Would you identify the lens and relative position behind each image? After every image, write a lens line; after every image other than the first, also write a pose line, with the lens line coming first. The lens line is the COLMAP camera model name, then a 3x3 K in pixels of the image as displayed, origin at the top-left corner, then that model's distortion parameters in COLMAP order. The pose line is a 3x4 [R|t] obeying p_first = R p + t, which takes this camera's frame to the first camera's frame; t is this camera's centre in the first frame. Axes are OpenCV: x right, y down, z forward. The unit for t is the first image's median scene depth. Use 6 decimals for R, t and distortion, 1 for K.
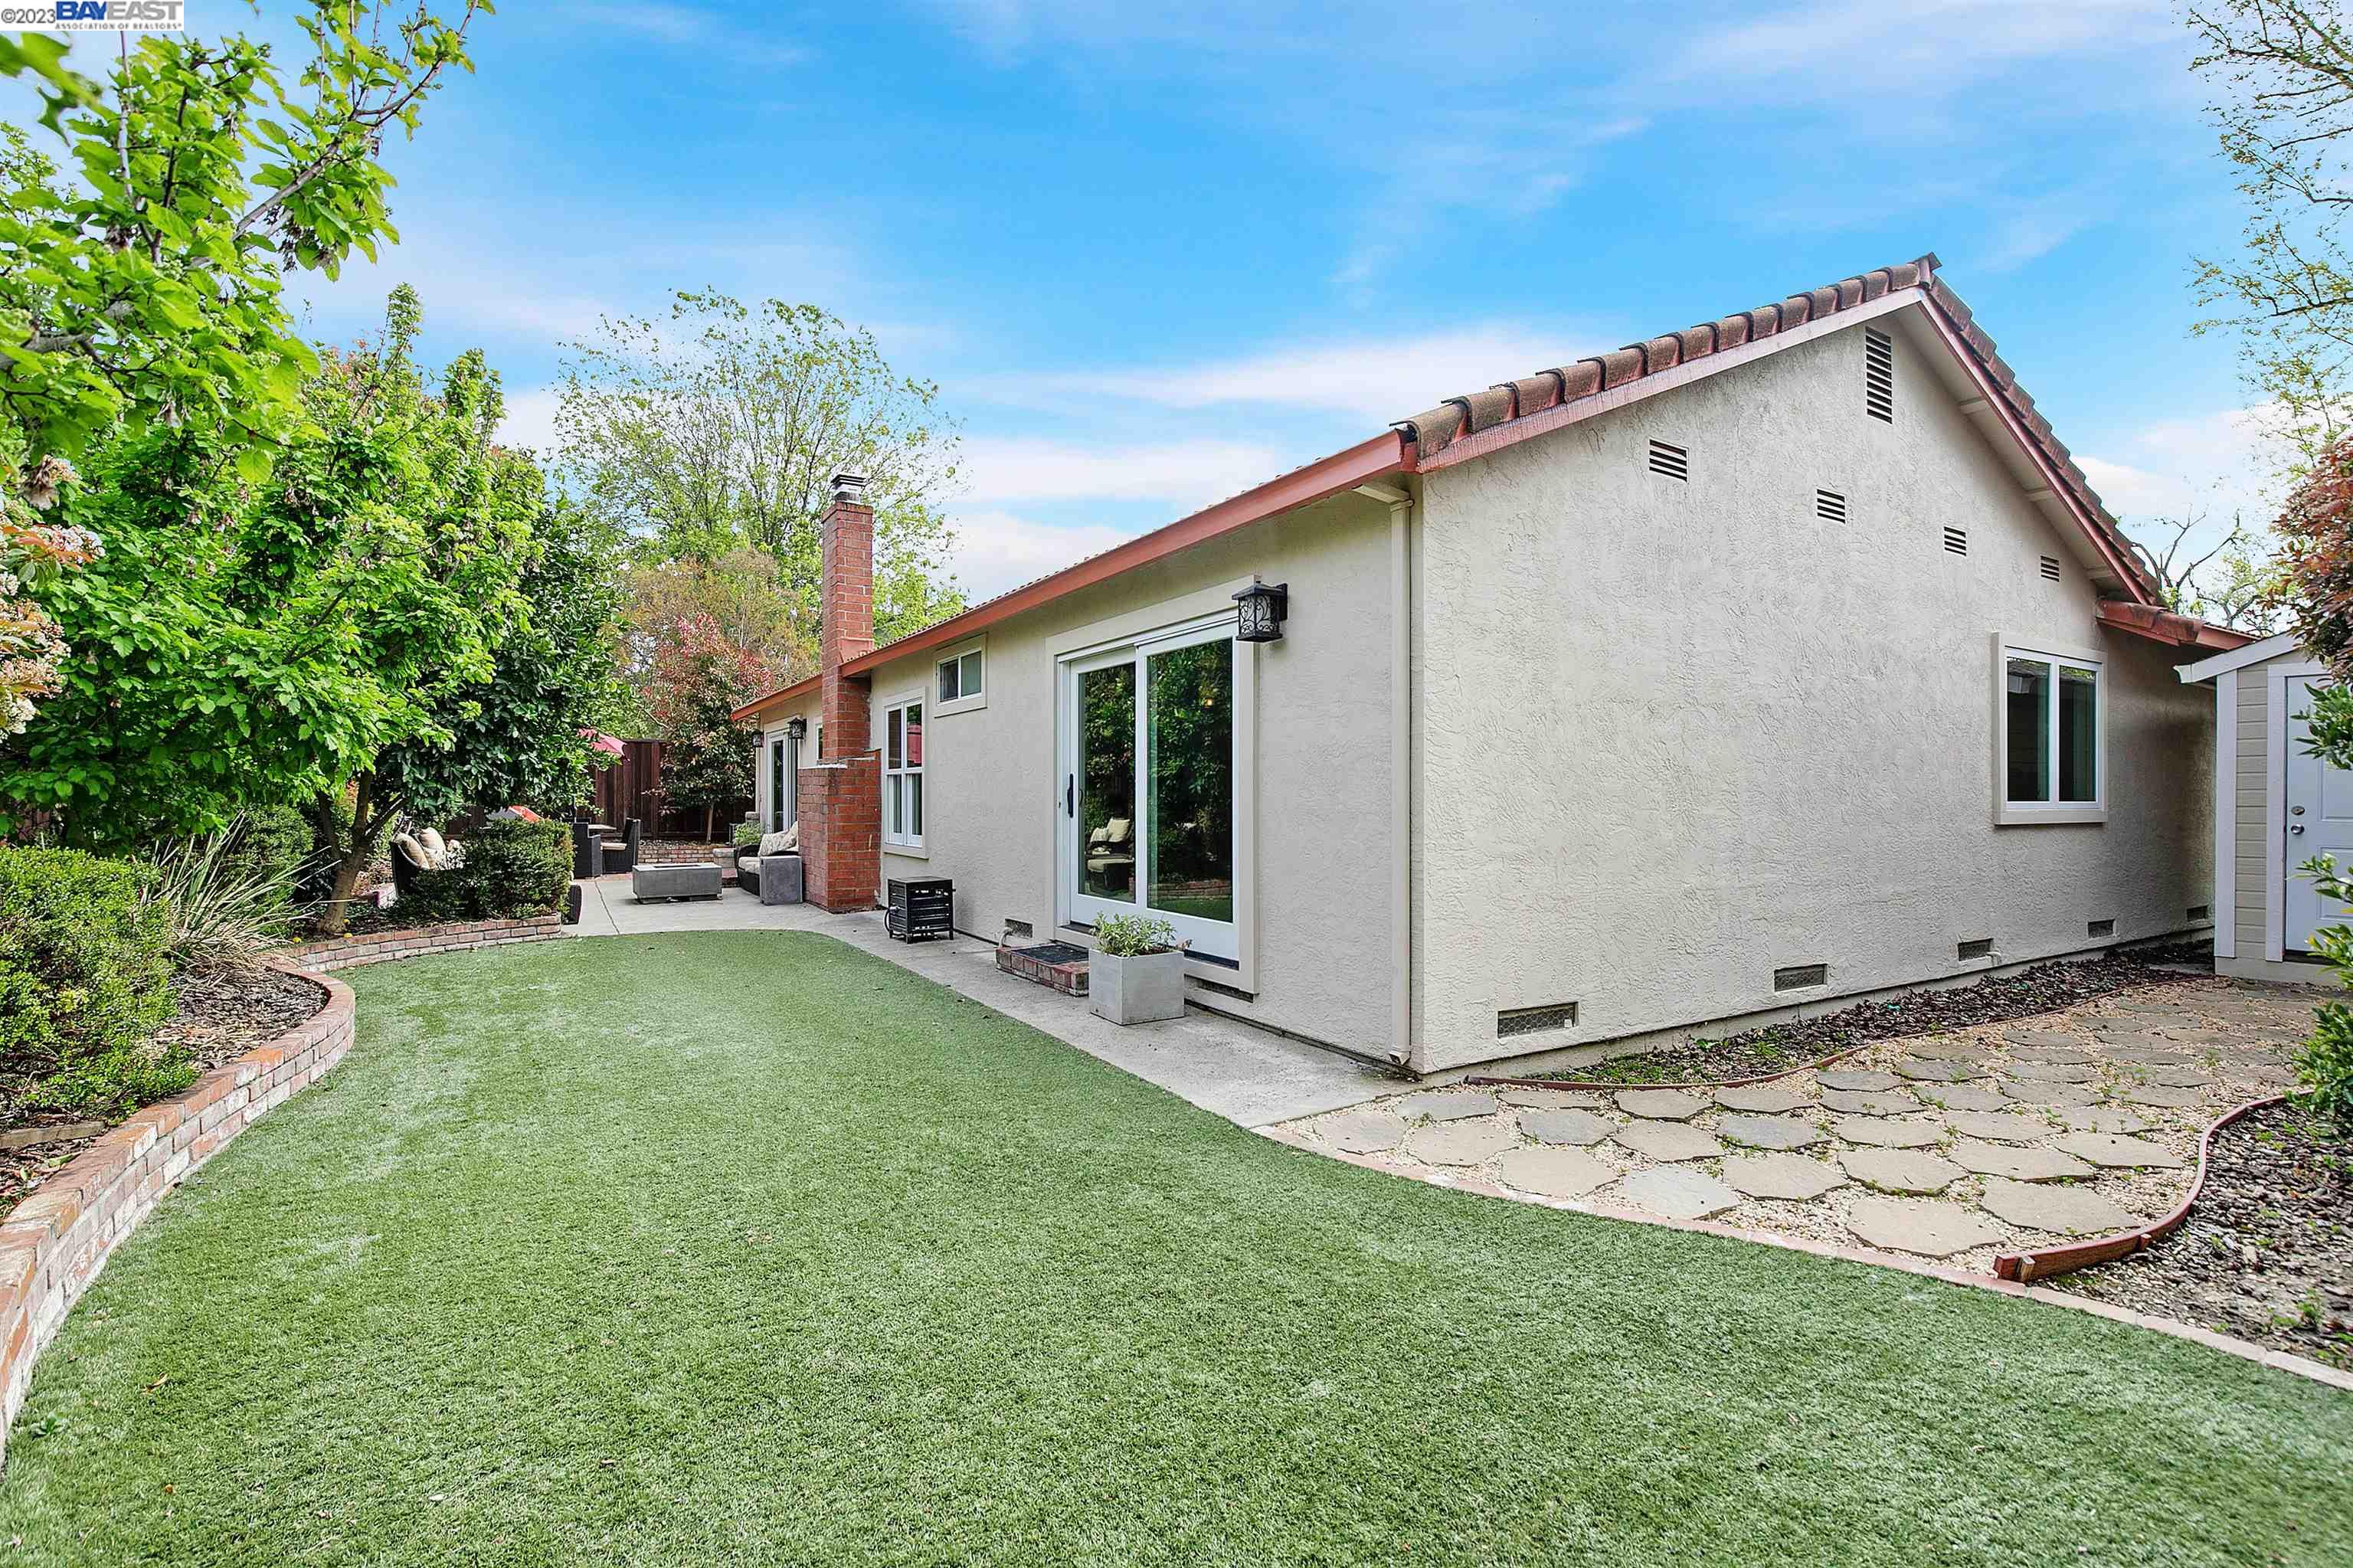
lens RADIAL K [[1067.4, 0, 1176.5], [0, 1067.4, 784.0], [0, 0, 1]] dist [-0.001848, 0.000266]
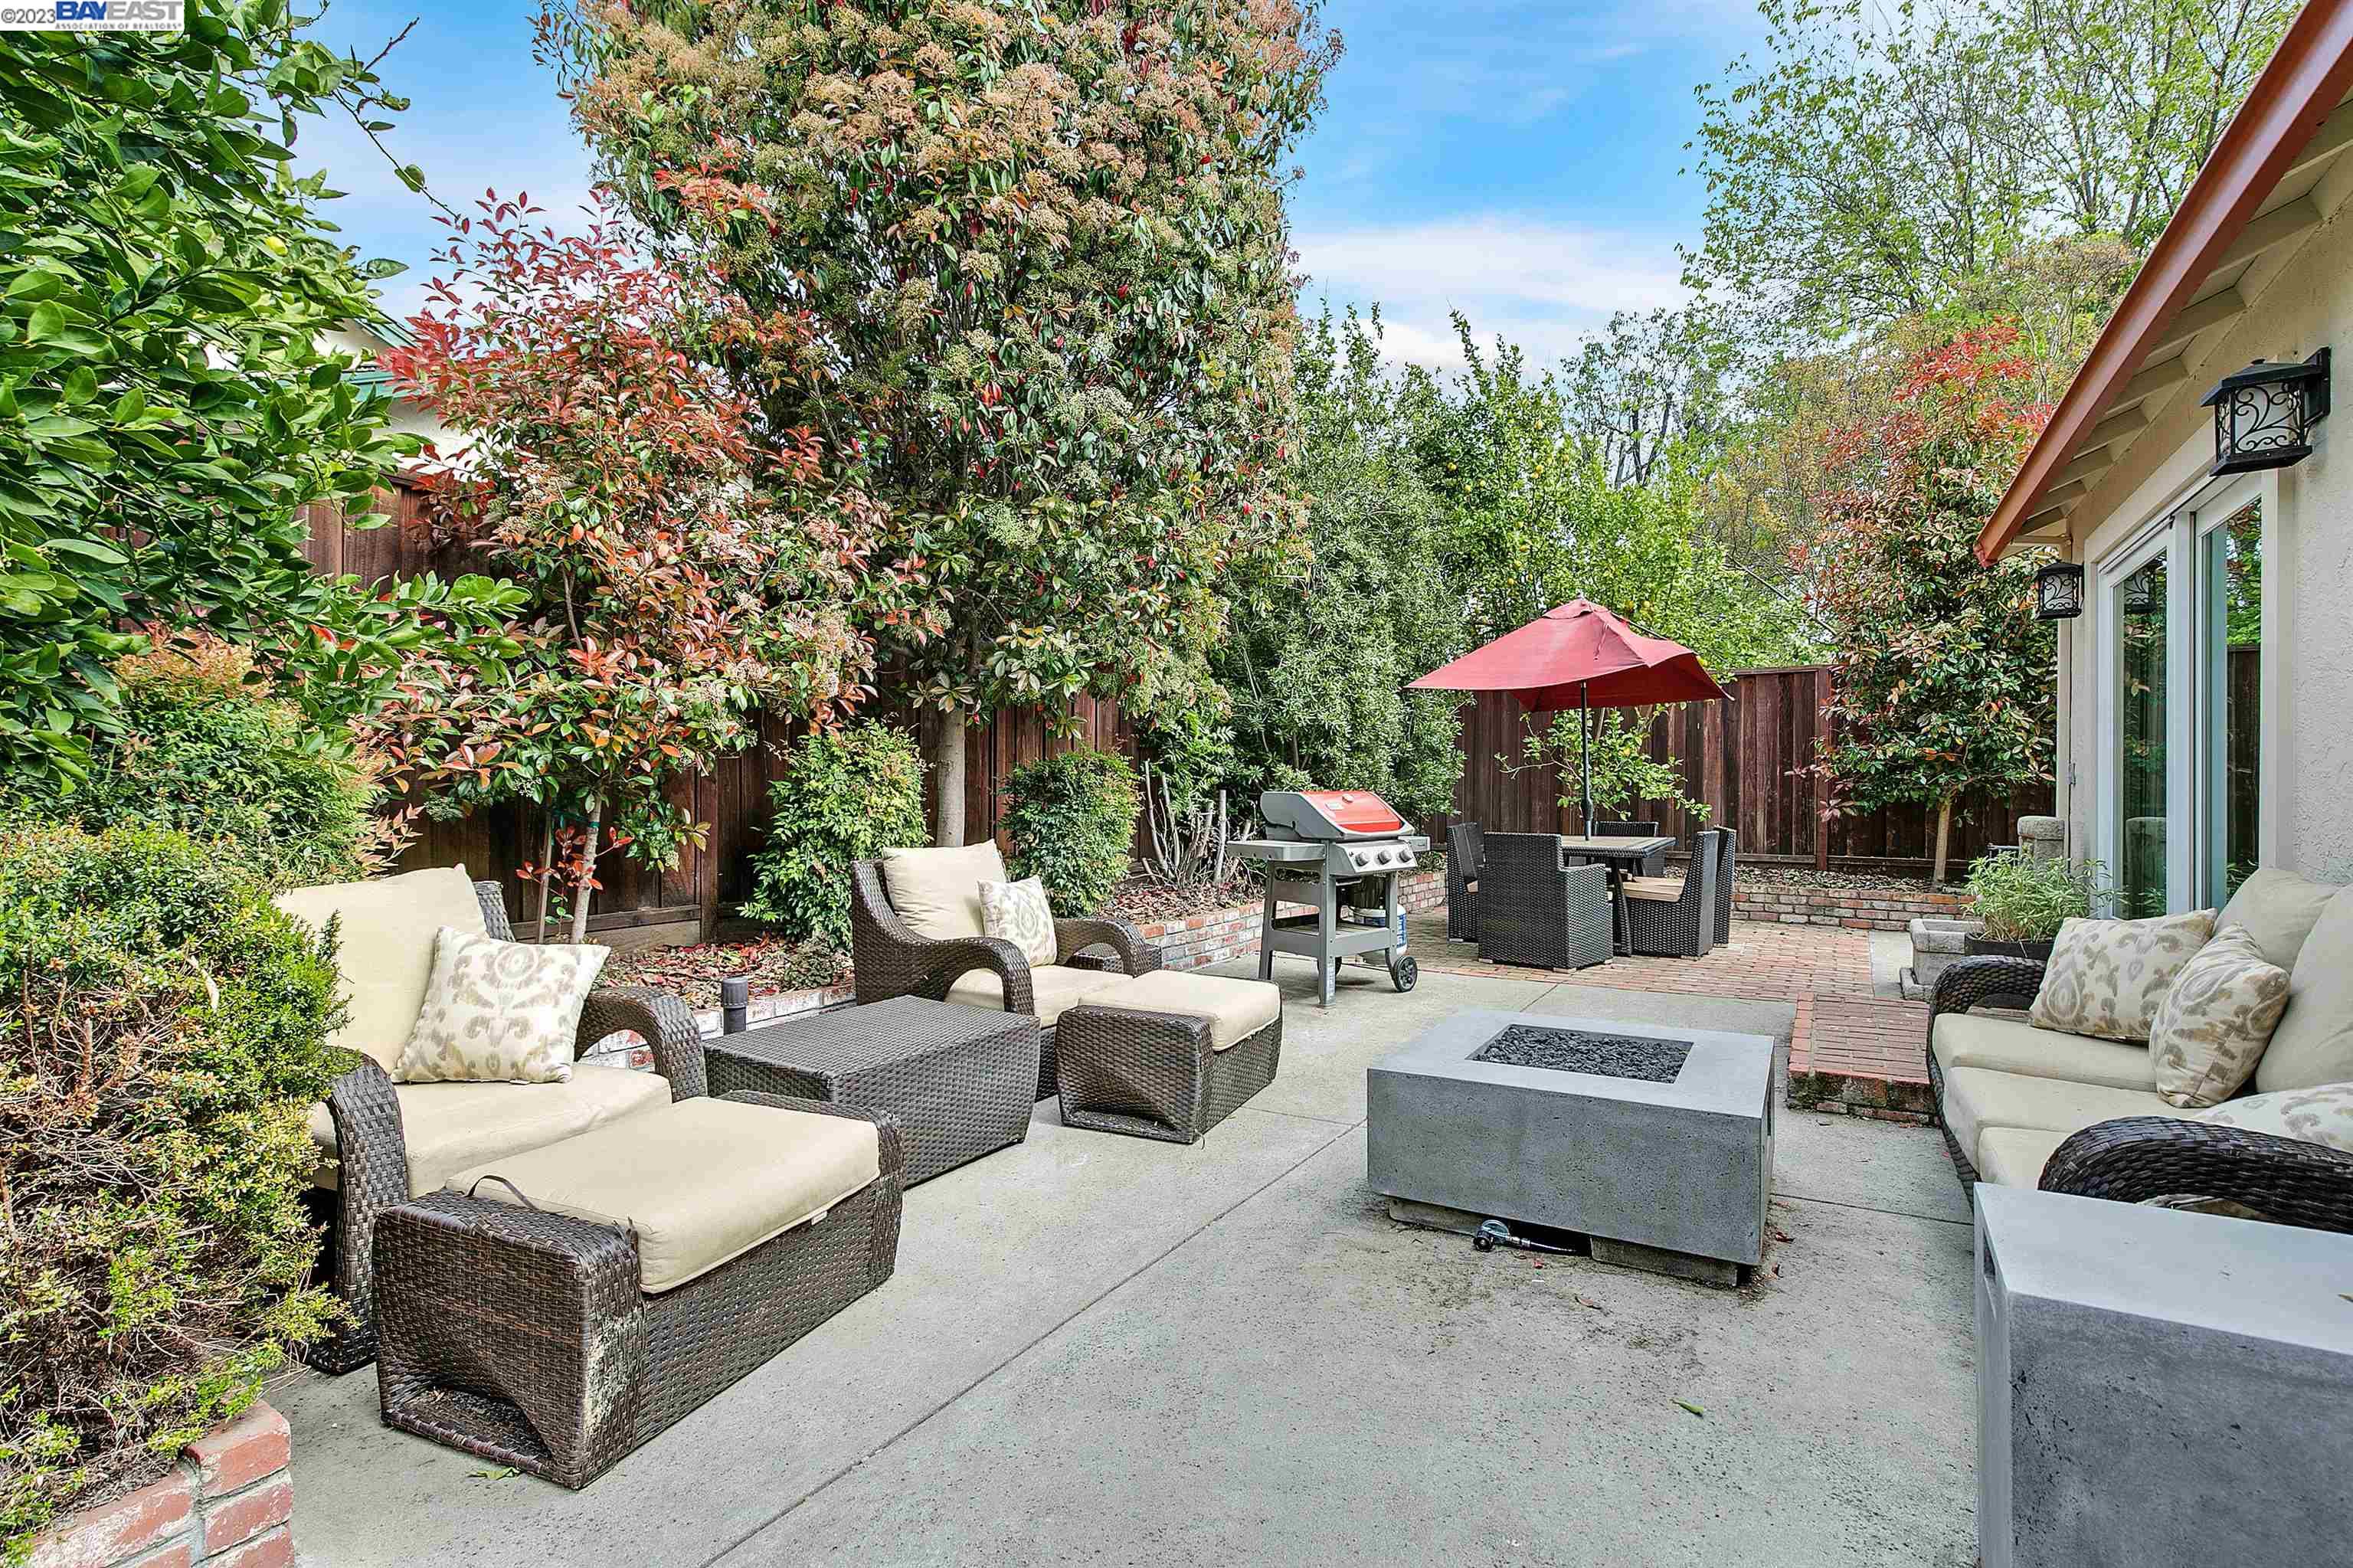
lens RADIAL K [[1067.4, 0, 1176.5], [0, 1067.4, 784.0], [0, 0, 1]] dist [-0.001848, 0.000266]
pose [[0.460510, 0.002845, -0.887650, -0.204246], [0.002796, 0.999985, 0.004655, 0.011375], [0.887650, -0.004626, 0.460495, 0.546153]]
